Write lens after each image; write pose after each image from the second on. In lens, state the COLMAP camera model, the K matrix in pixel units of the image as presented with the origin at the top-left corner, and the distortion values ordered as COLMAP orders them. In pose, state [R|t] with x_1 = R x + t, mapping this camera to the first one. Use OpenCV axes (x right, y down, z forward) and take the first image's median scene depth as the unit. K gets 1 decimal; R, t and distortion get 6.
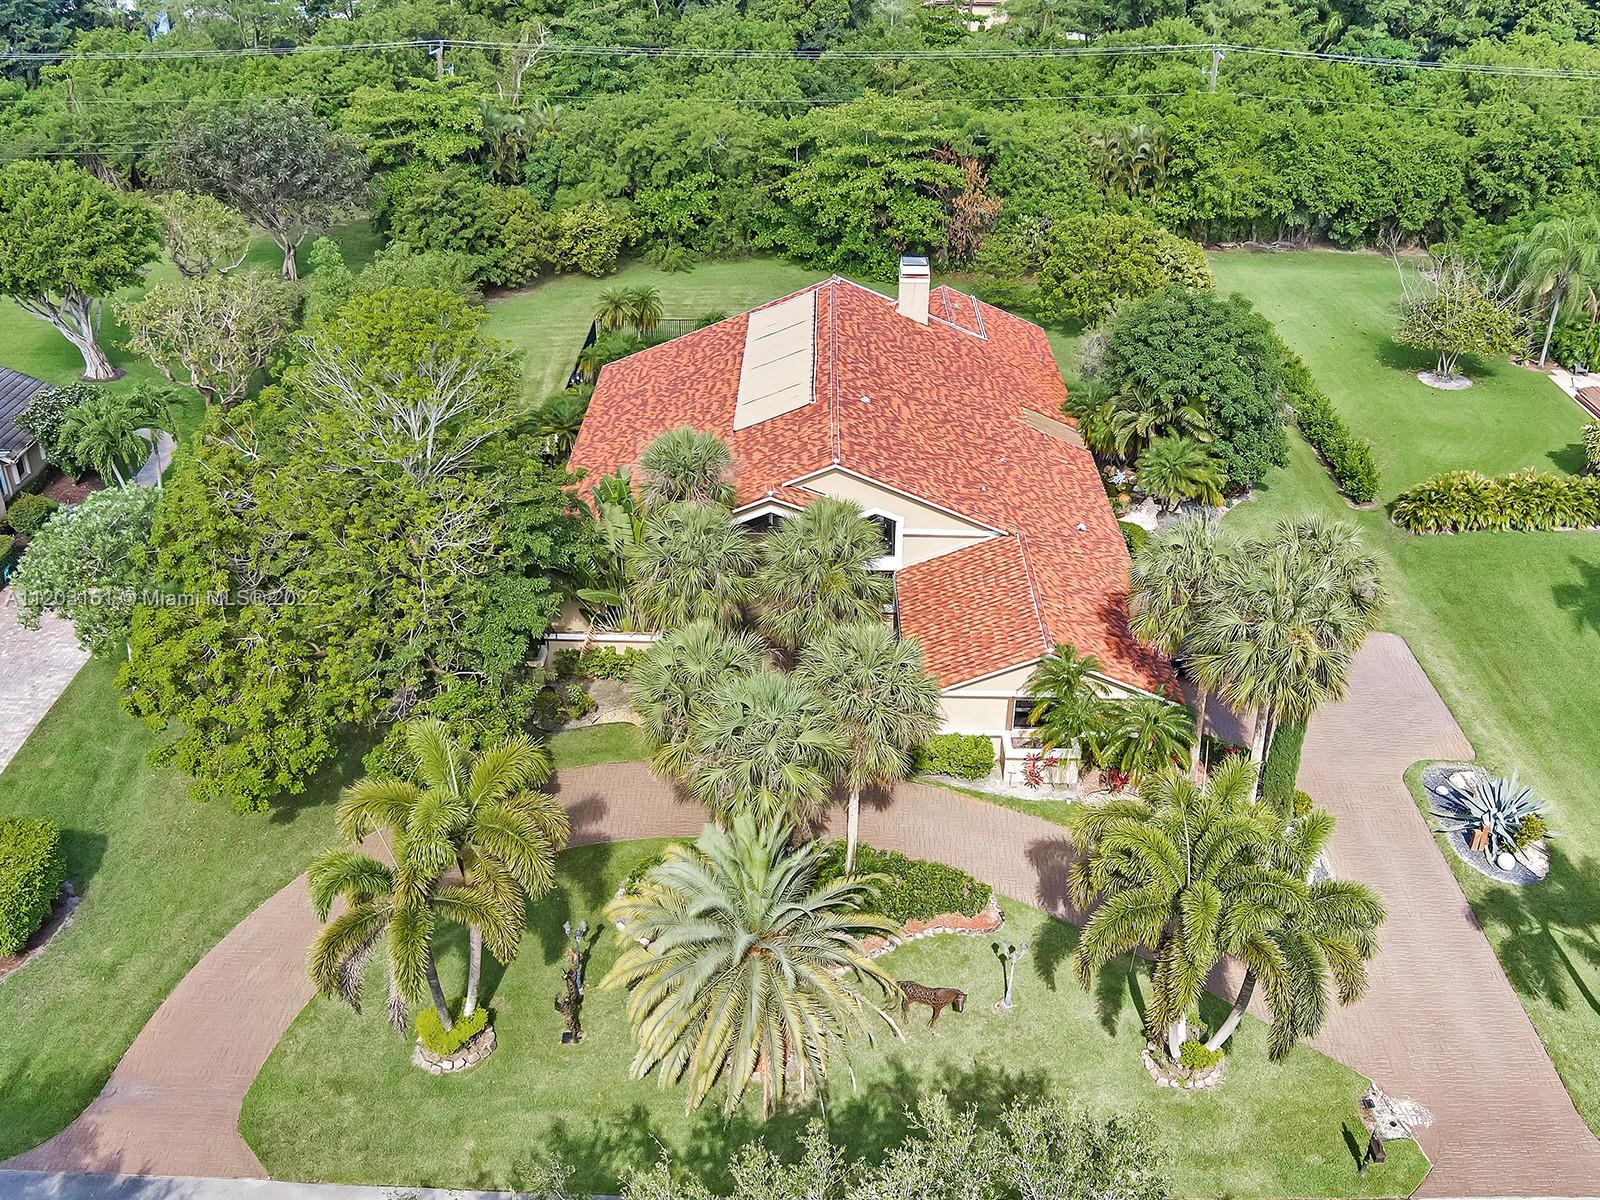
lens RADIAL K [[1409.0, 0, 800.0], [0, 1409.0, 600.0], [0, 0, 1]] dist [-0.060941, 0.009671]
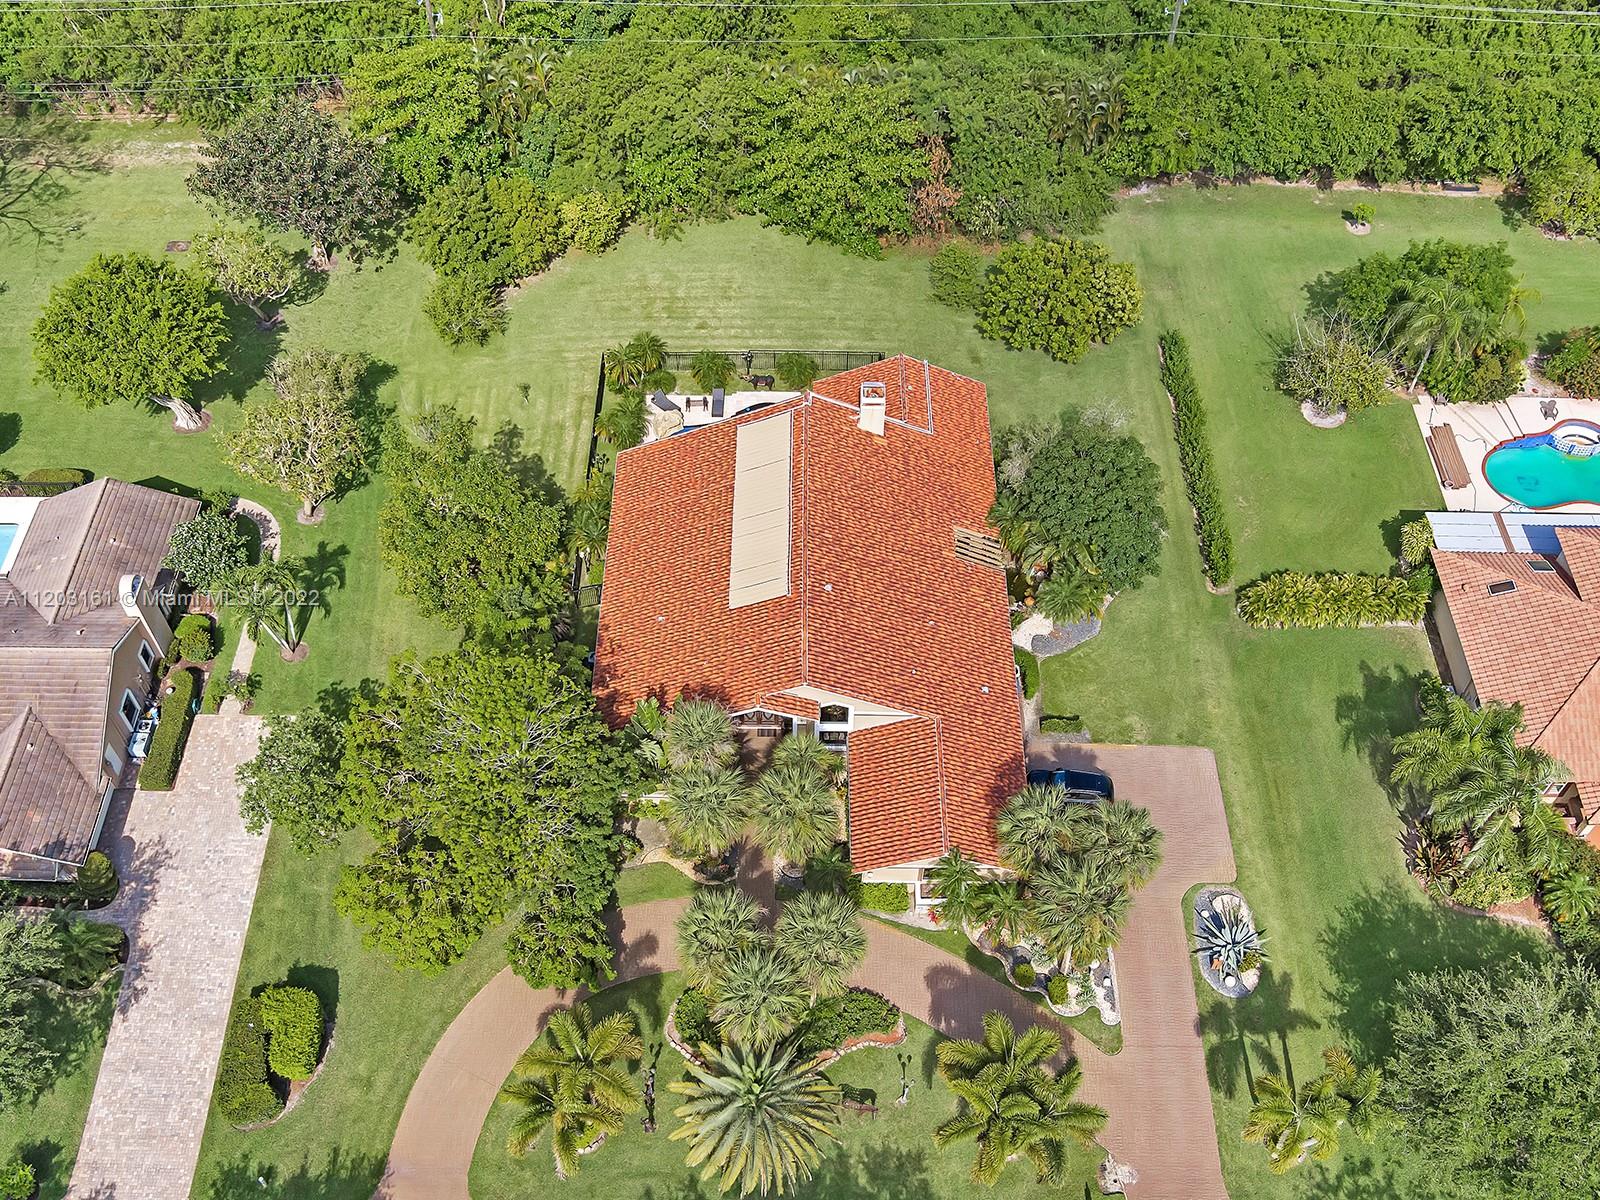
lens RADIAL K [[1461.3, 0, 800.0], [0, 1461.3, 600.0], [0, 0, 1]] dist [-0.054300, -0.024729]
pose [[0.999945, -0.010117, 0.002720, 0.020450], [0.008237, 0.919688, 0.392563, -0.854215], [-0.006473, -0.392519, 0.919721, -0.338623]]
